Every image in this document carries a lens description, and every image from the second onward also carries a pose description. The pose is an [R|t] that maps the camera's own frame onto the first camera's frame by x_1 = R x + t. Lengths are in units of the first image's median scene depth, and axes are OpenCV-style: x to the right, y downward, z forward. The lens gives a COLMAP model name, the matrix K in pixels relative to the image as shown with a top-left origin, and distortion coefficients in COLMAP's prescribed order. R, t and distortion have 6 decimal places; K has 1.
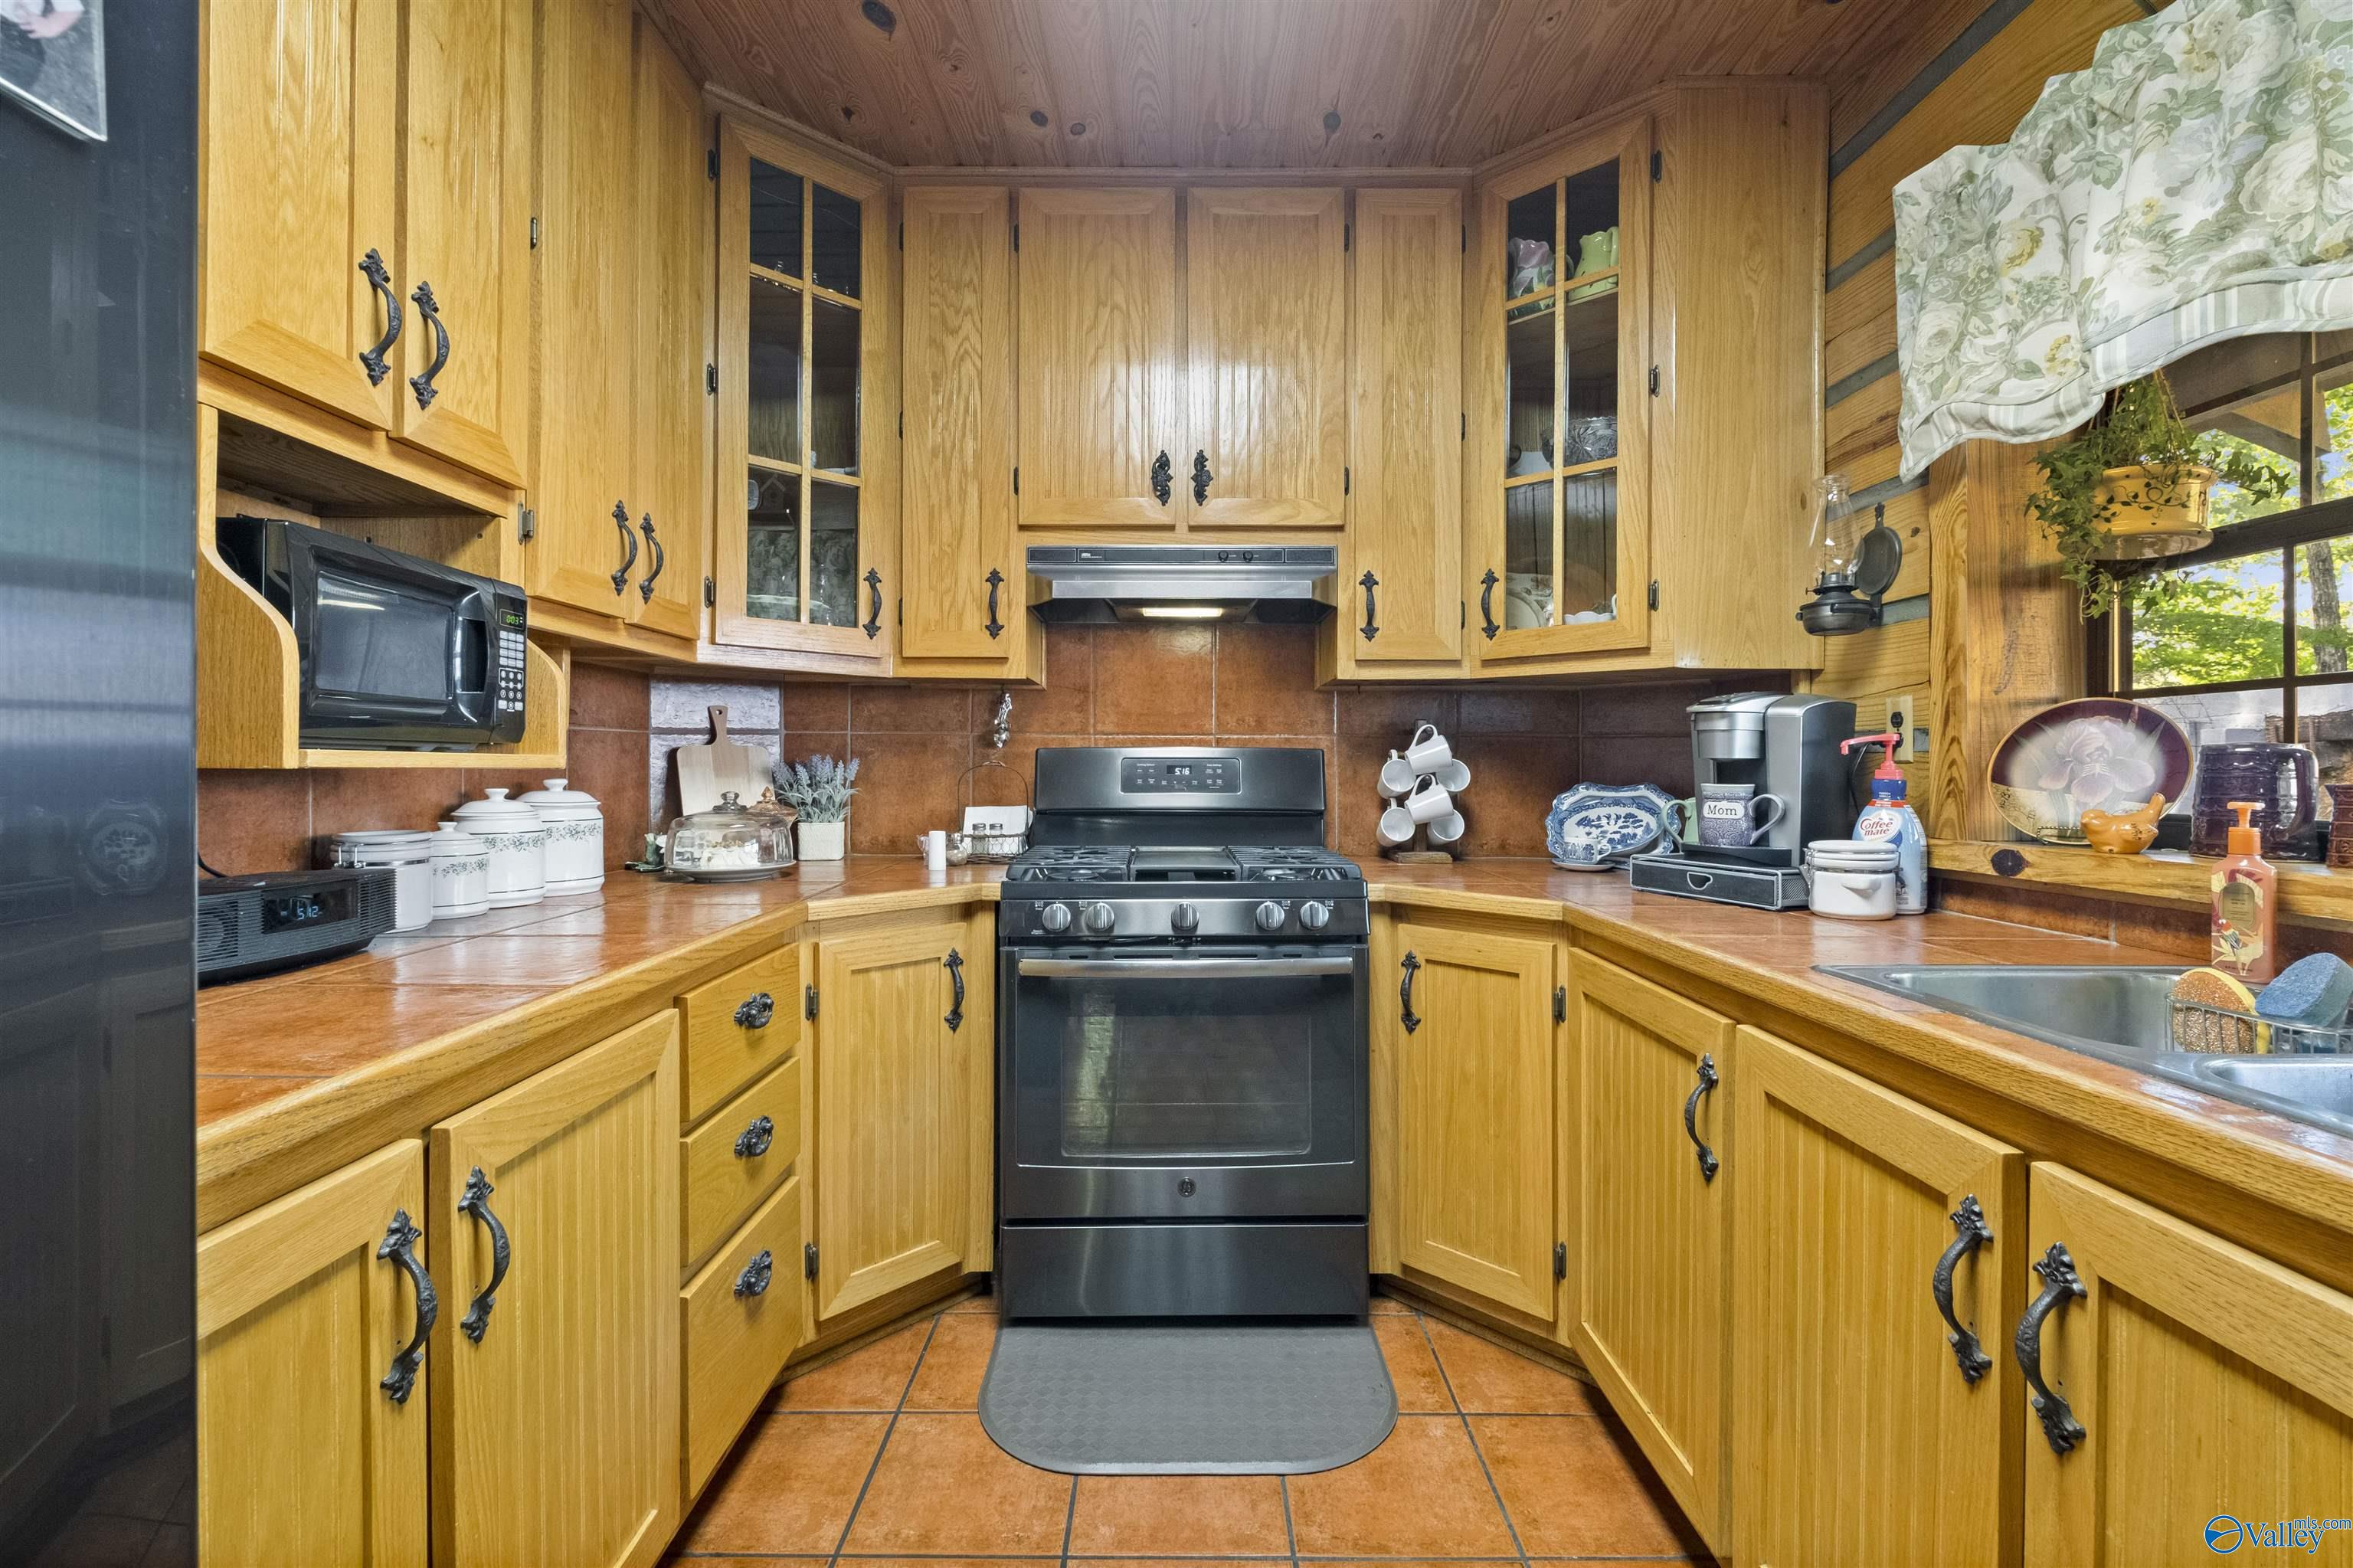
lens RADIAL K [[1039.5, 0, 1171.6], [0, 1039.5, 767.7], [0, 0, 1]] dist [0.006246, -0.004013]
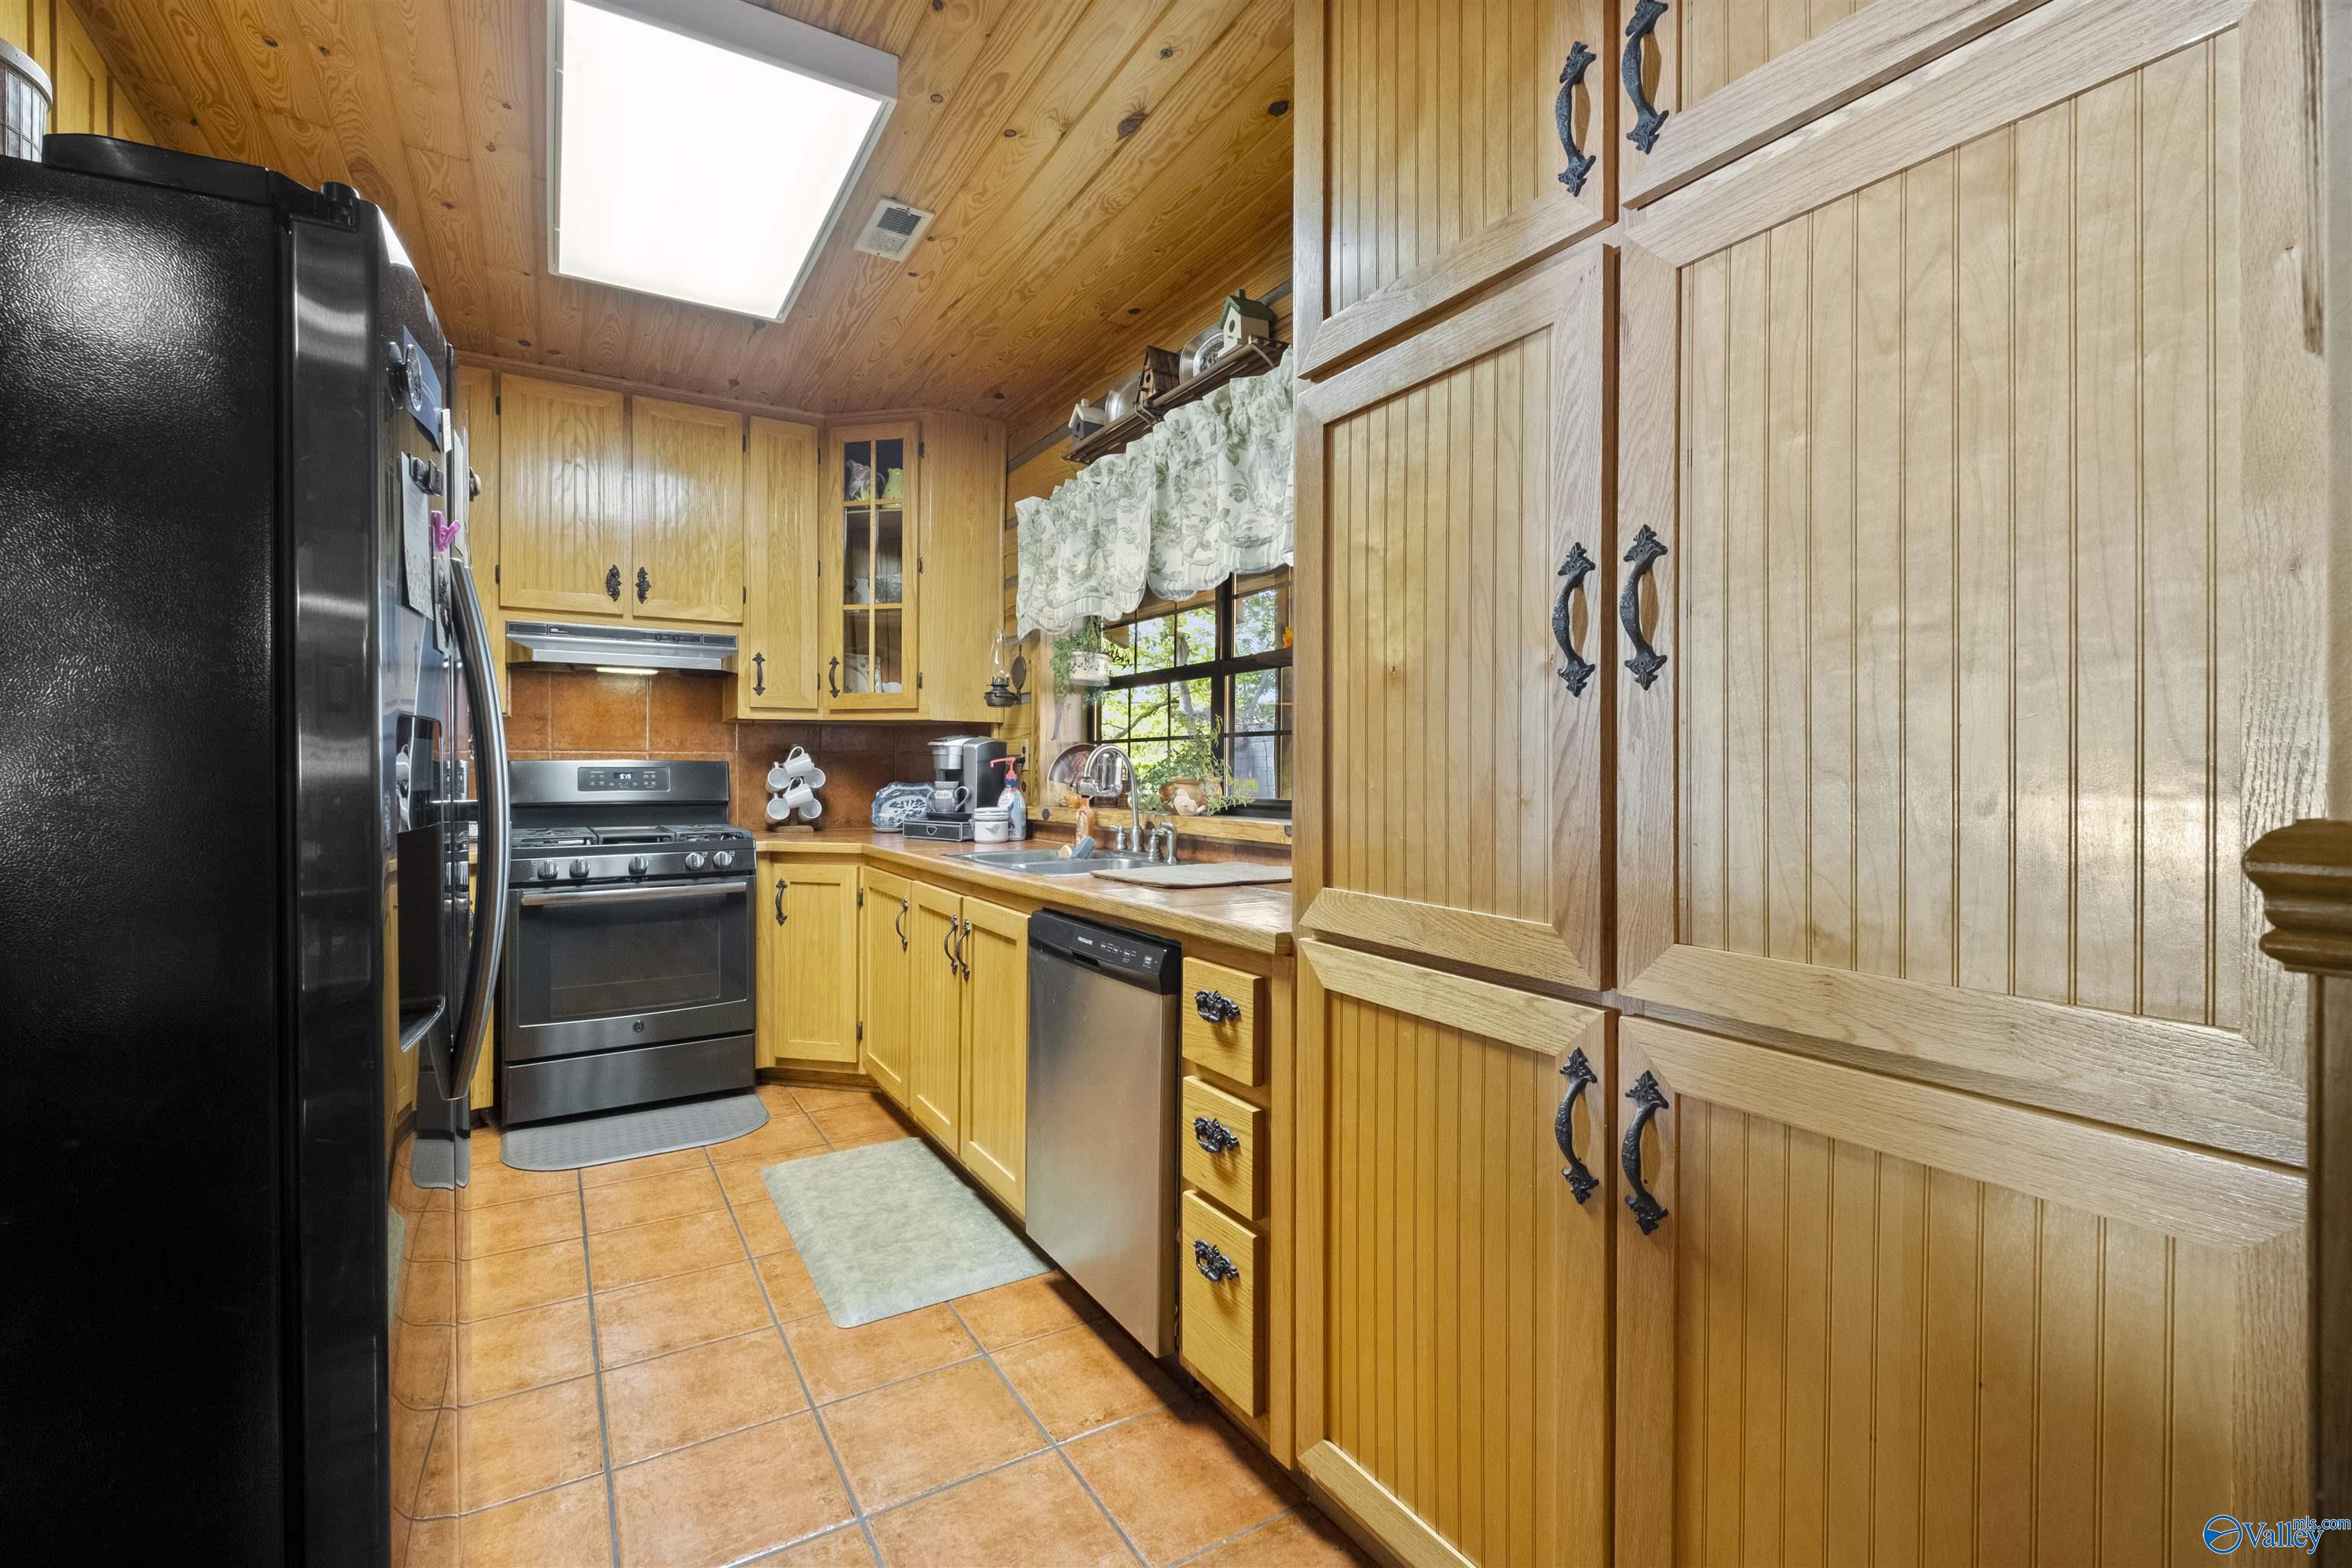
lens RADIAL K [[1039.1, 0, 1176.1], [0, 1039.1, 760.6], [0, 0, 1]] dist [0.006246, -0.004013]
pose [[0.851655, 0.002985, 0.524094, -0.112435], [0.001459, 0.999966, -0.008065, -0.006494], [-0.524100, 0.007634, 0.851622, -0.770292]]
